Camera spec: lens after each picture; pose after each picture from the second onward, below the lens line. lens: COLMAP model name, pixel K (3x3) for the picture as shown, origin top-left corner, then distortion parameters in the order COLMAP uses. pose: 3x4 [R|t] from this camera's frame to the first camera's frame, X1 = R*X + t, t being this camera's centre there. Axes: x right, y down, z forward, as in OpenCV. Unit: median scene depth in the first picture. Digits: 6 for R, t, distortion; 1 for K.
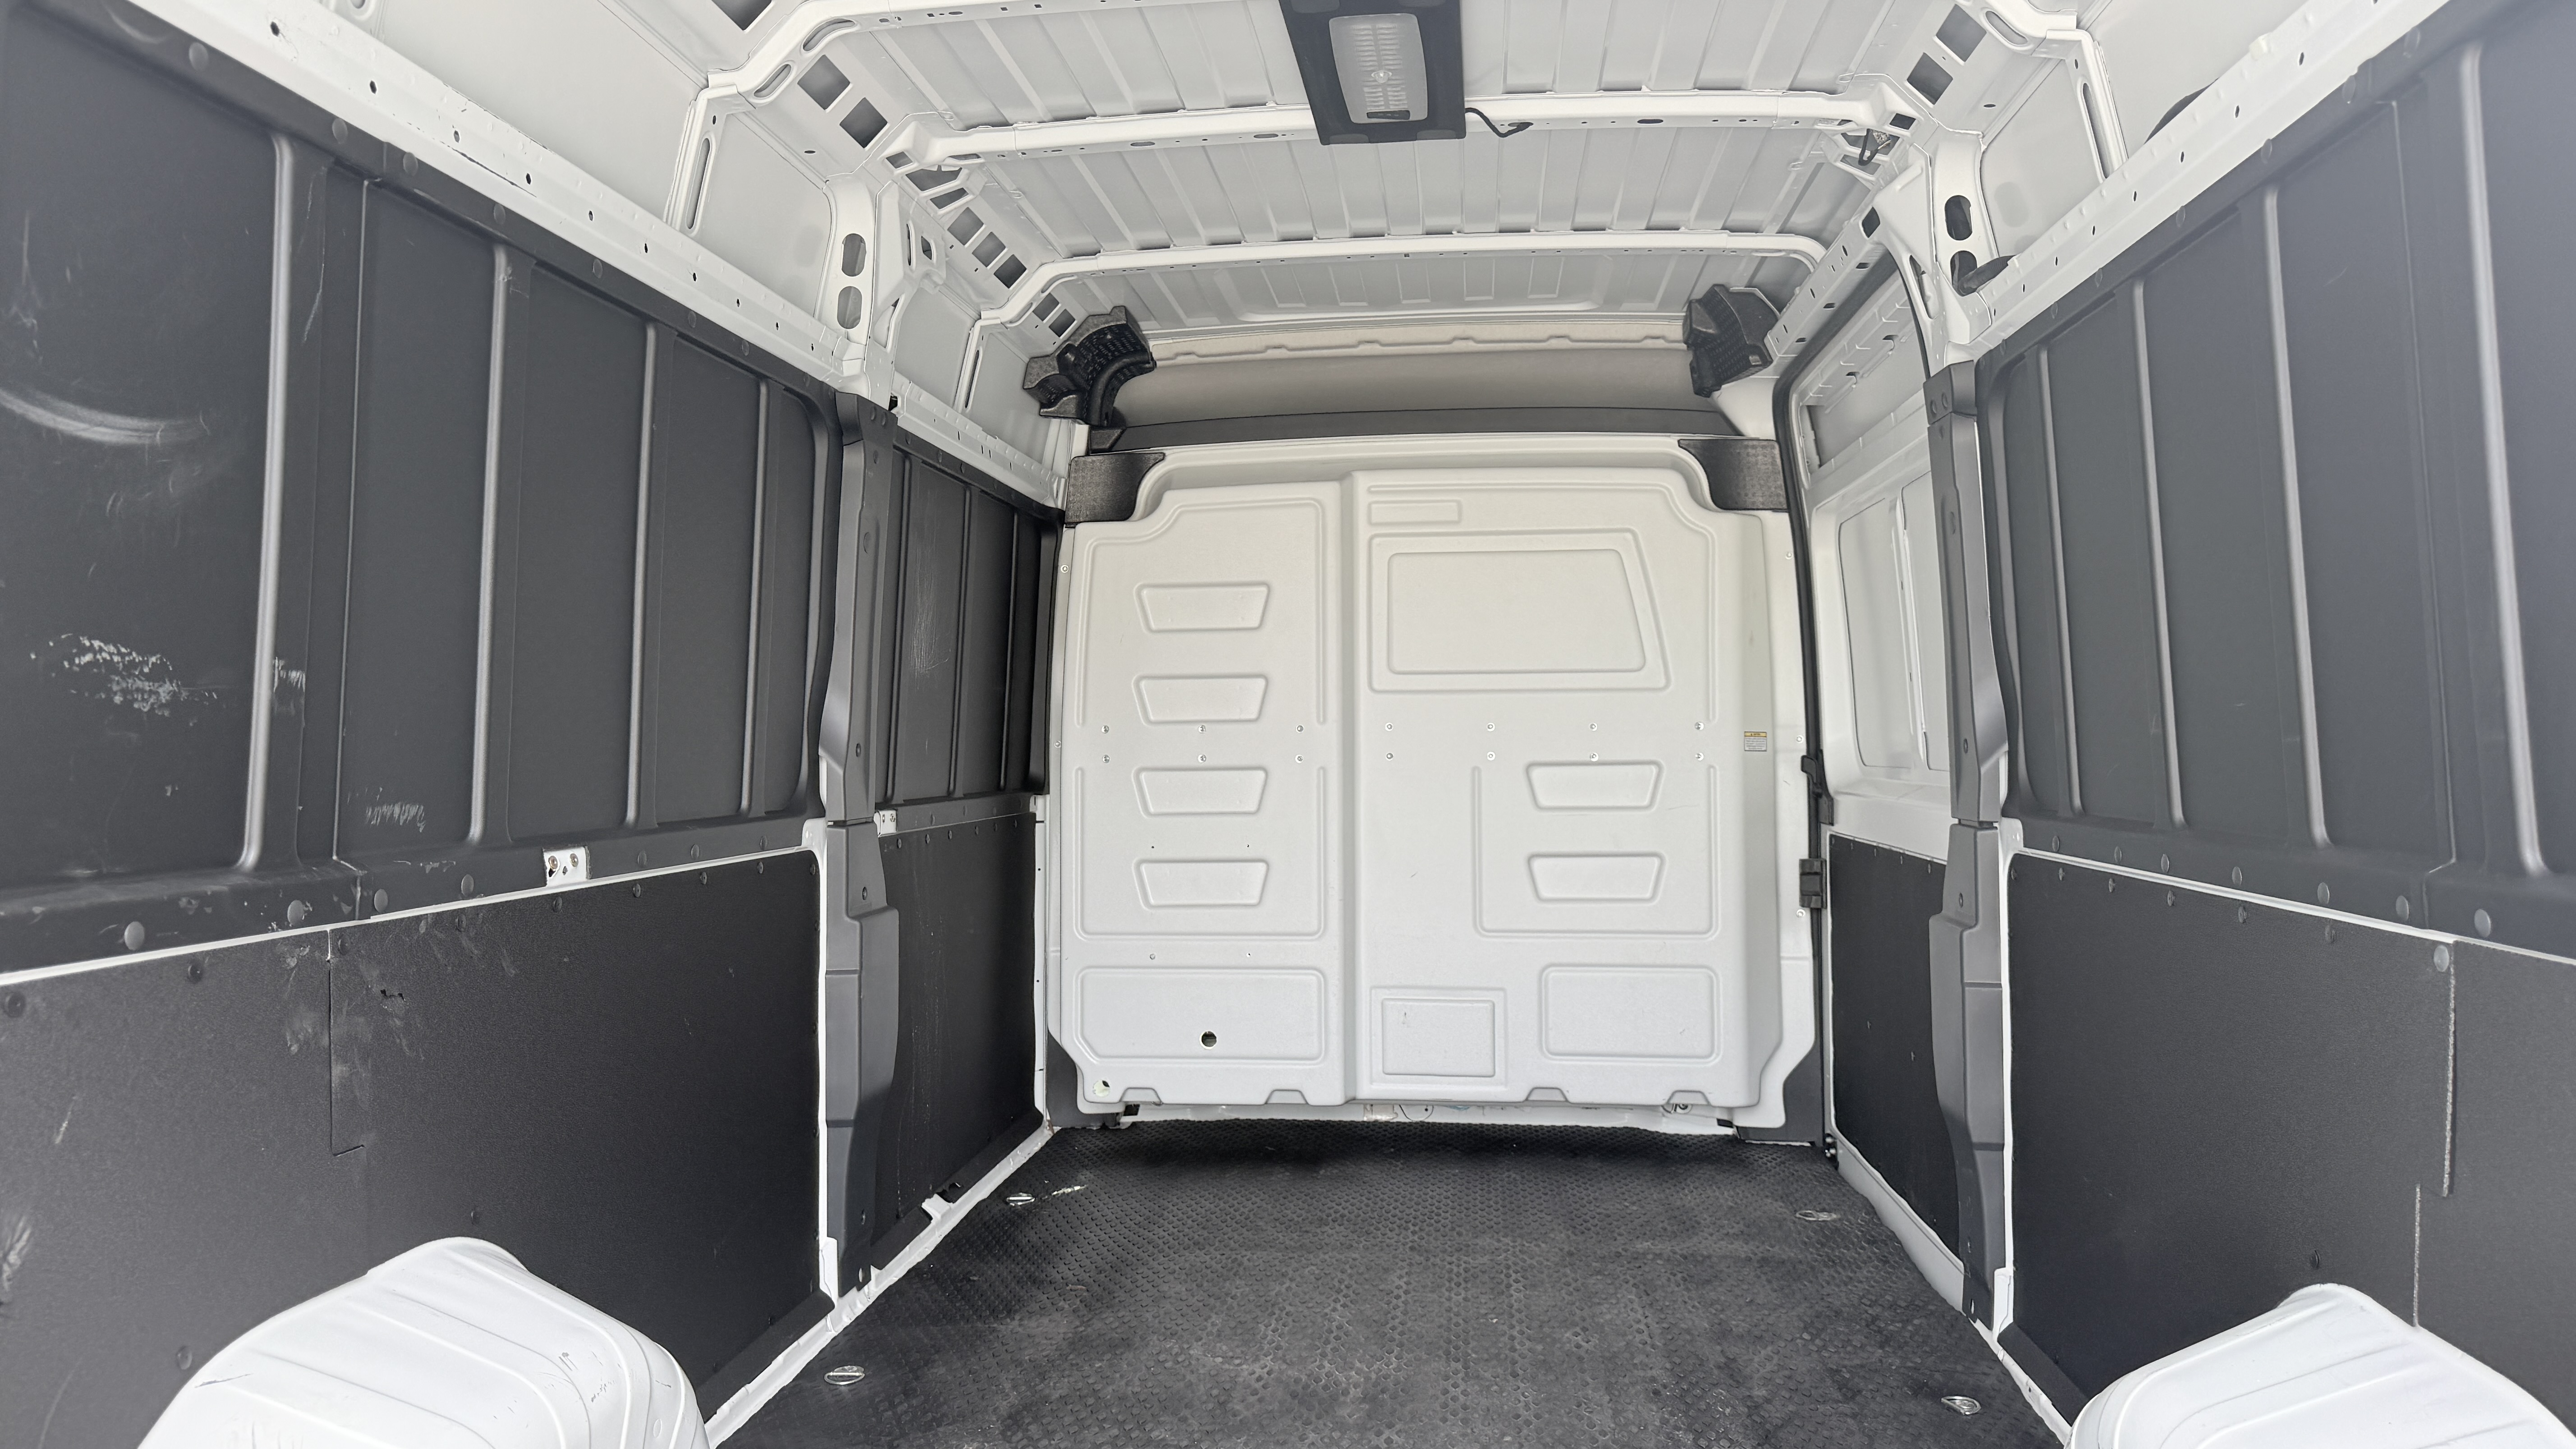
lens RADIAL K [[1825.8, 0, 1298.8], [0, 1825.8, 719.5], [0, 0, 1]] dist [0.067998, -0.094546]
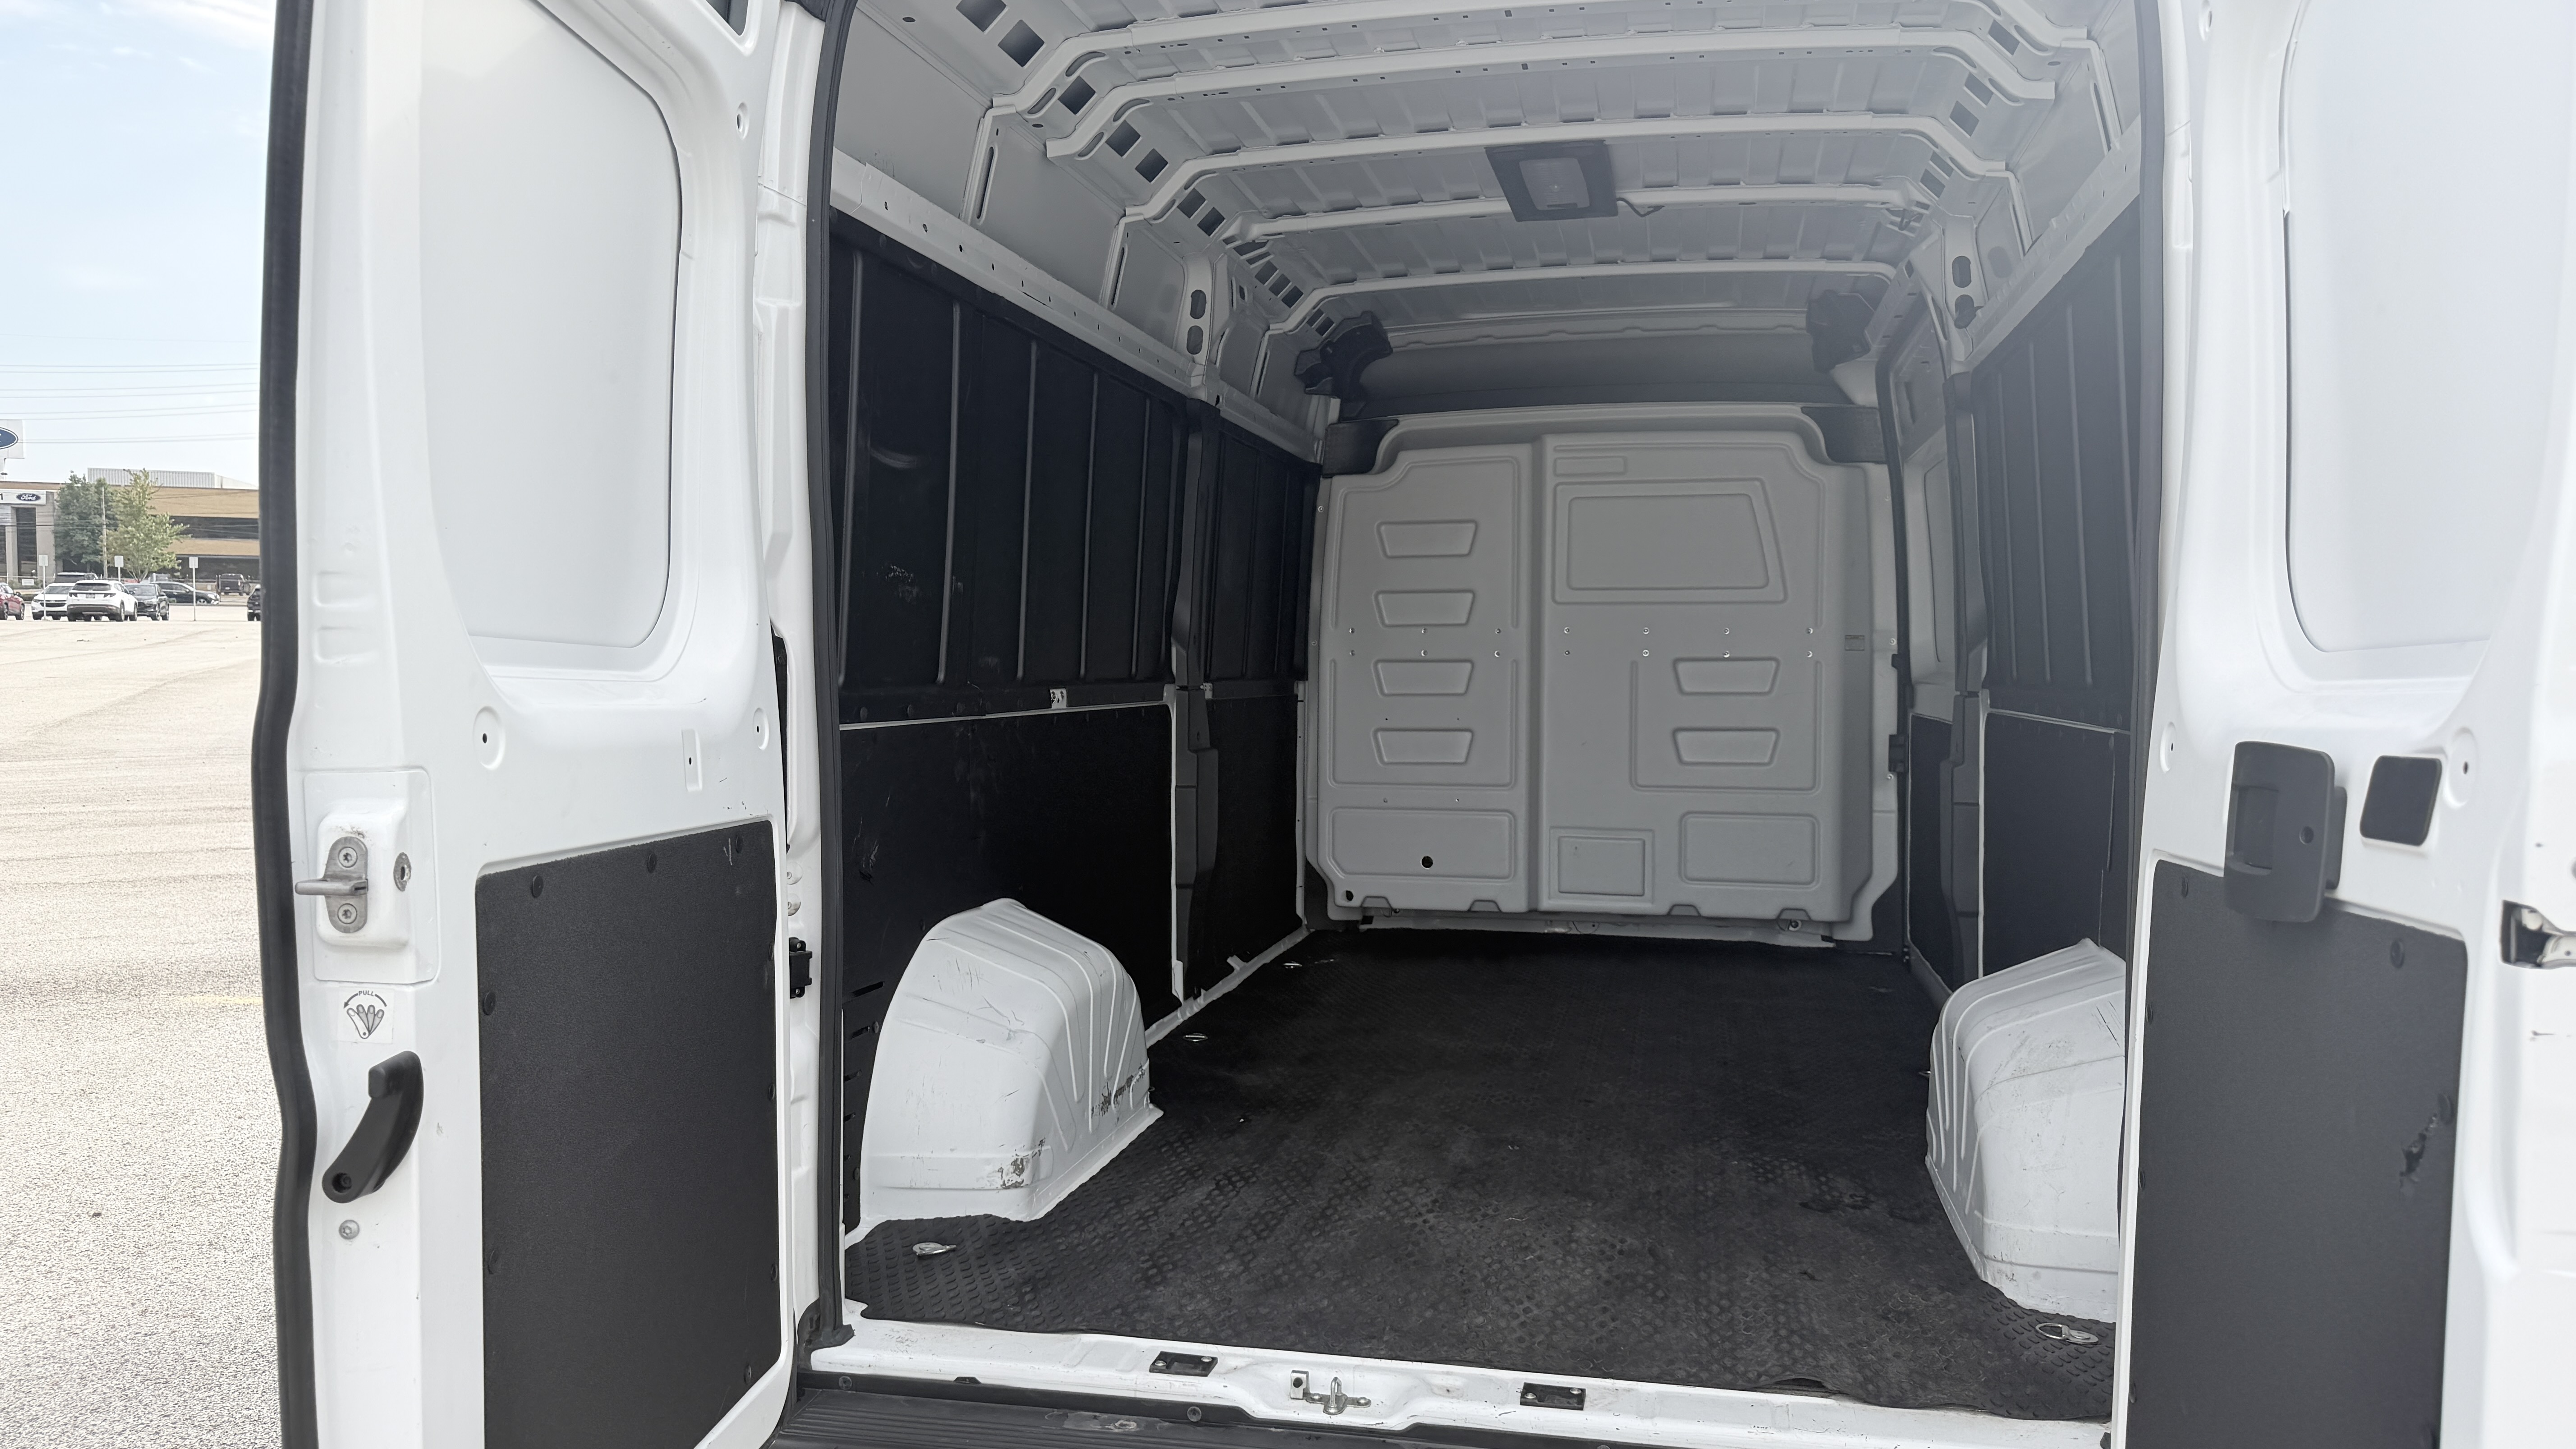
lens RADIAL K [[1839.3, 0, 1288.0], [0, 1839.3, 724.5], [0, 0, 1]] dist [0.138196, -0.201597]
pose [[0.992656, 0.013916, -0.120167, 0.011755], [-0.008364, 0.998879, 0.046588, 0.012927], [0.120681, -0.045241, 0.991660, -0.392380]]
